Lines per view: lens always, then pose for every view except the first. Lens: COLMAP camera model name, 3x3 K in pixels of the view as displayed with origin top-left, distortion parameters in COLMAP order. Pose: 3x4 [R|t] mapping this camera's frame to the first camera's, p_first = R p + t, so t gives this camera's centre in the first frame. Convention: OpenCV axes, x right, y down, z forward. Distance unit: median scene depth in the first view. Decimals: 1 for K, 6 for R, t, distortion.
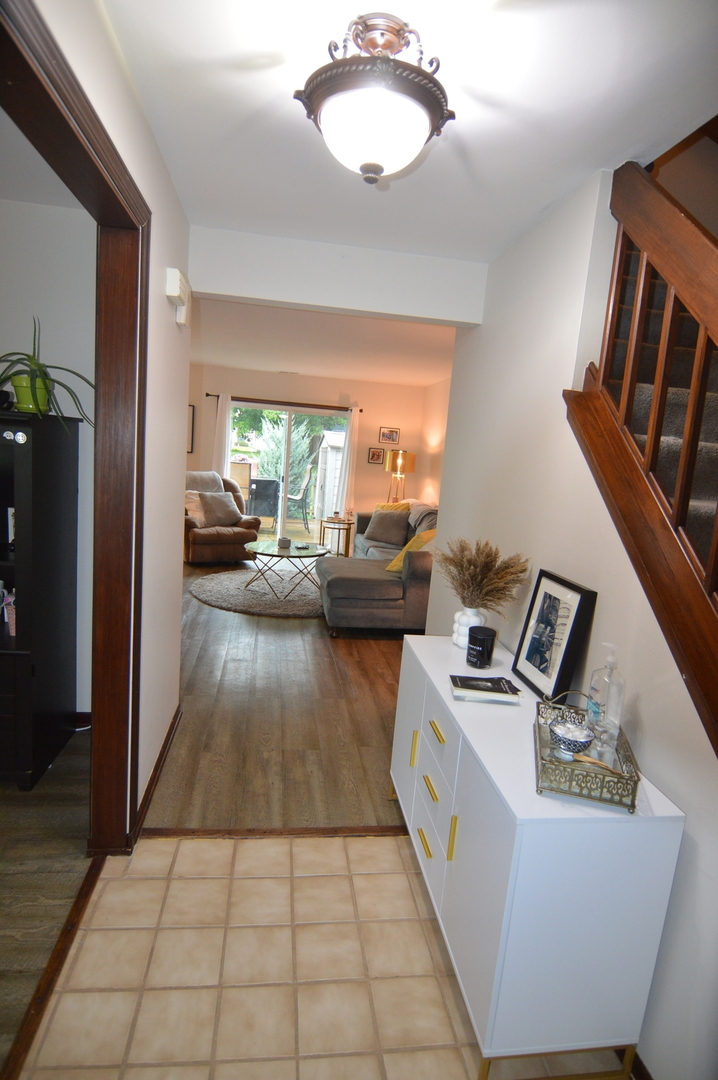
lens RADIAL K [[577.8, 0, 358.2], [0, 577.8, 543.0], [0, 0, 1]] dist [-0.001496, -0.017788]
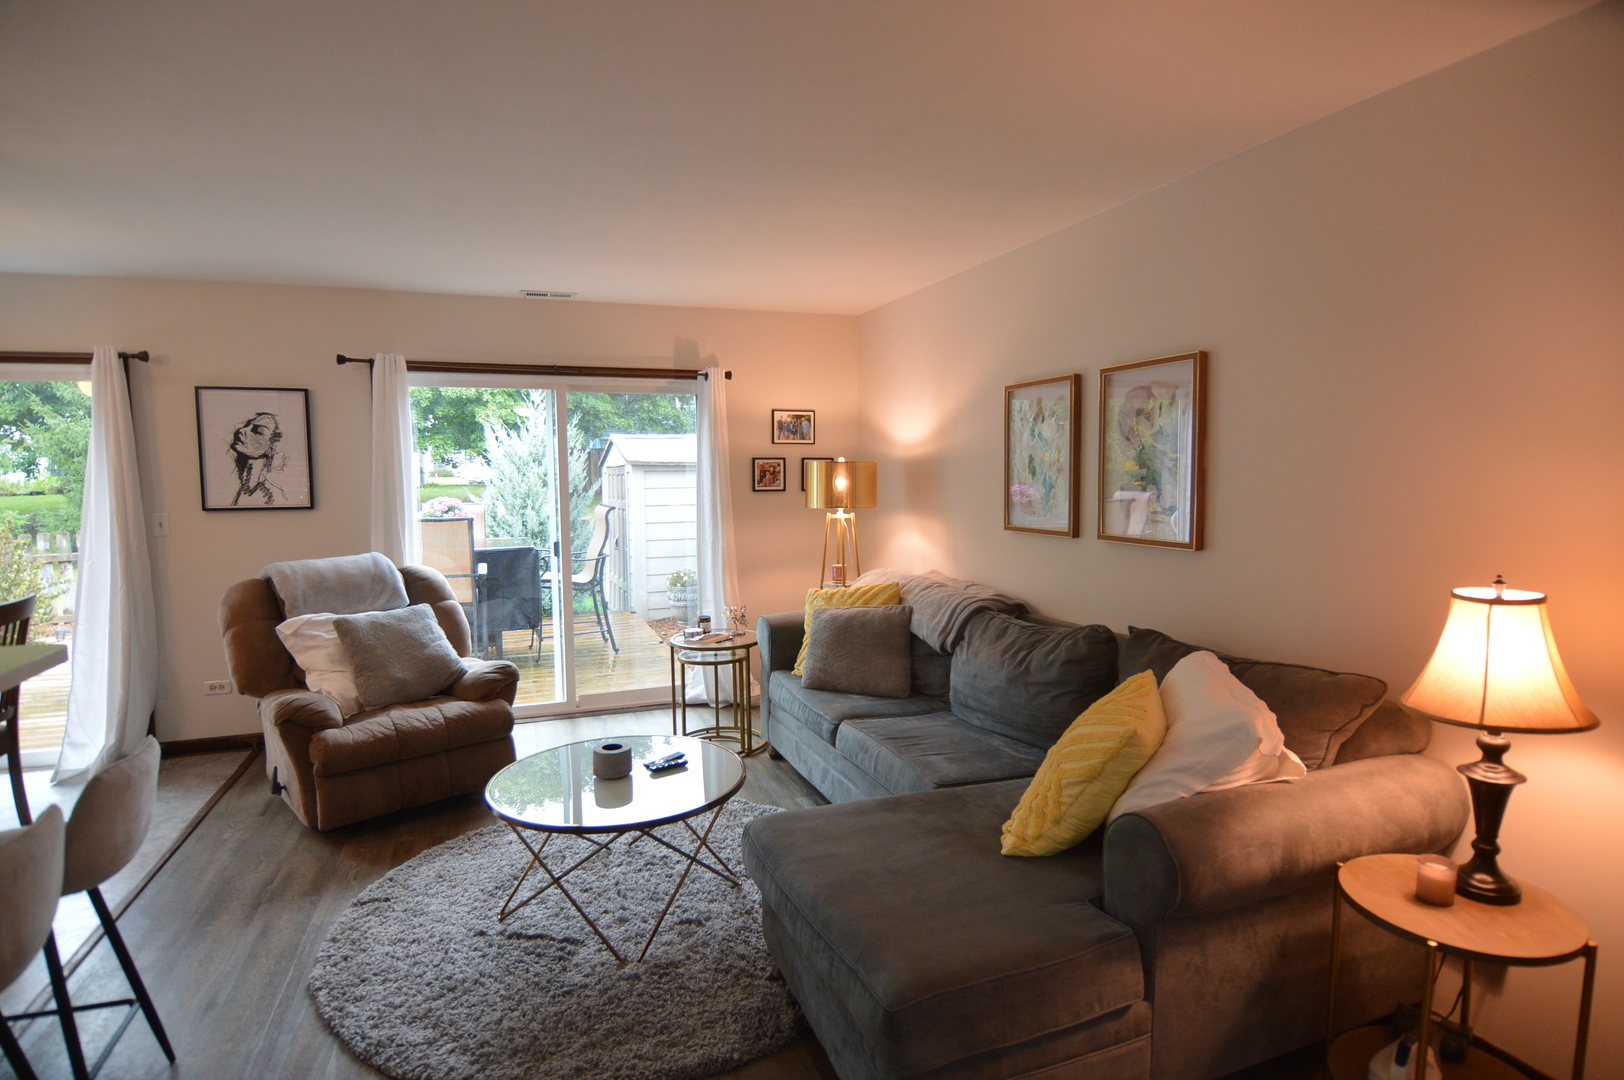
lens RADIAL K [[868.8, 0, 812.0], [0, 868.8, 540.0], [0, 0, 1]] dist [-0.001496, -0.017788]
pose [[0.975121, -0.104498, 0.195496, -0.077141], [0.117113, 0.991644, -0.054091, -0.065944], [-0.188210, 0.075641, 0.979212, 0.373159]]
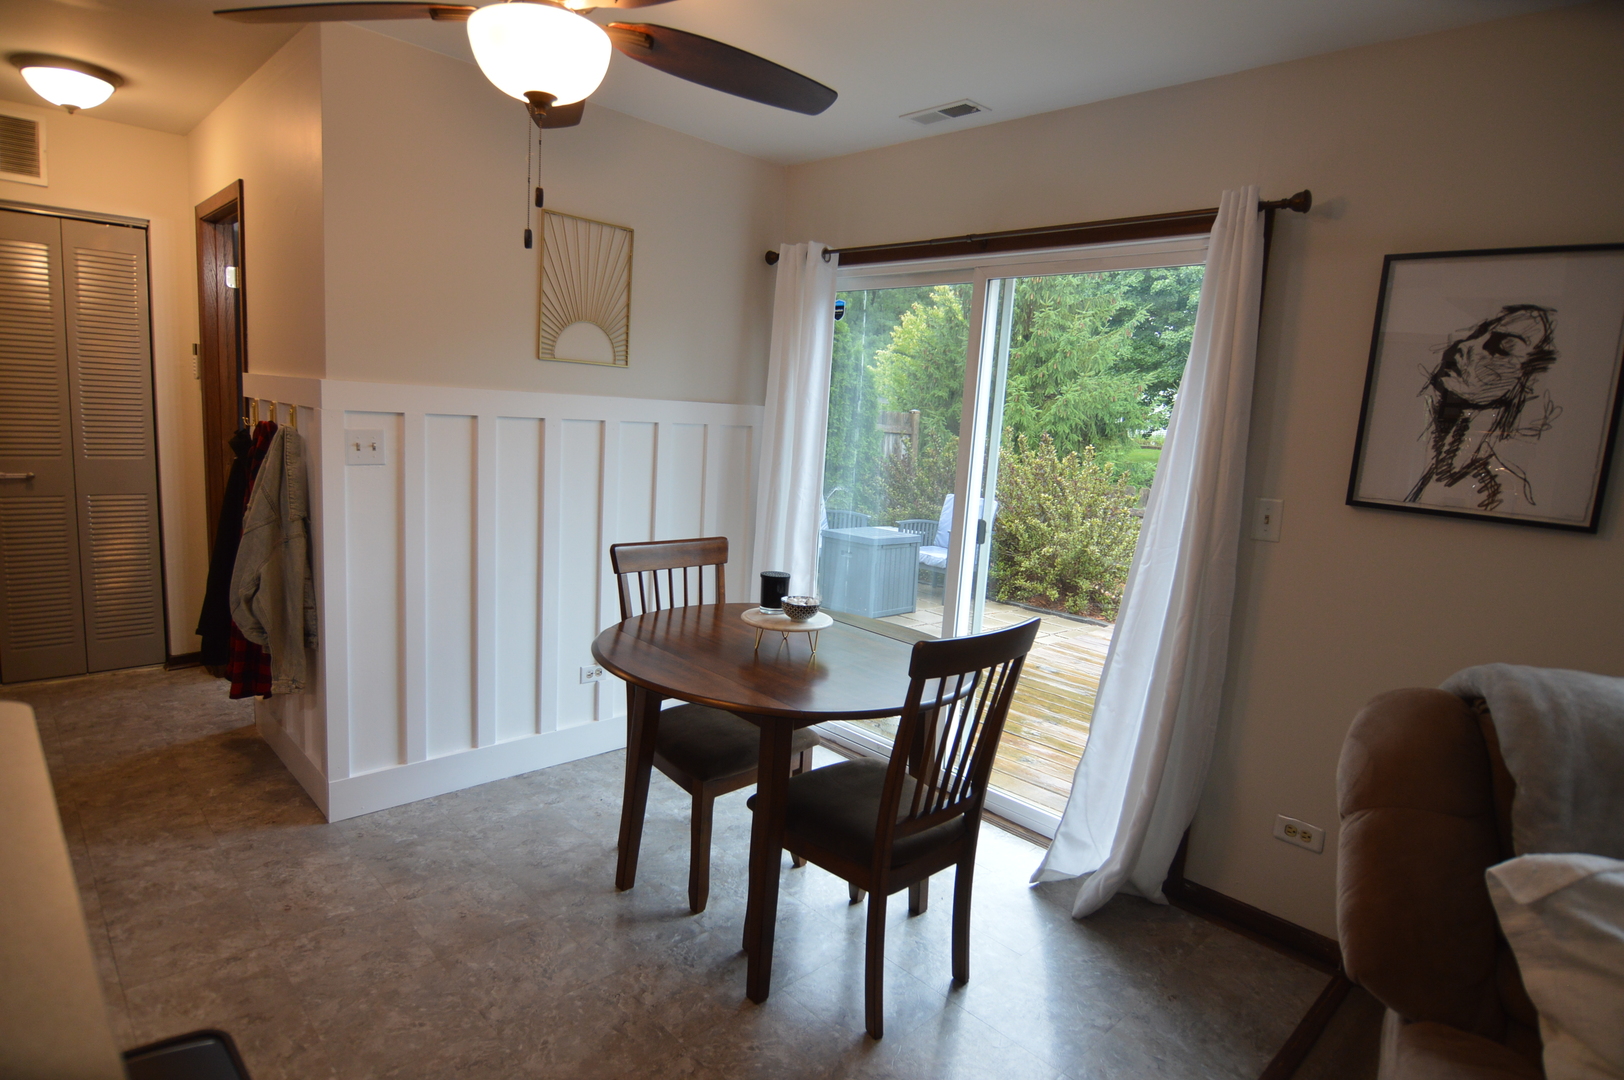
lens RADIAL K [[868.8, 0, 812.0], [0, 868.8, 540.0], [0, 0, 1]] dist [-0.001496, -0.017788]
pose [[0.594402, 0.080639, -0.800115, -0.225553], [-0.142823, 0.989728, -0.006353, -0.122460], [0.791384, 0.118051, 0.599813, 0.683709]]
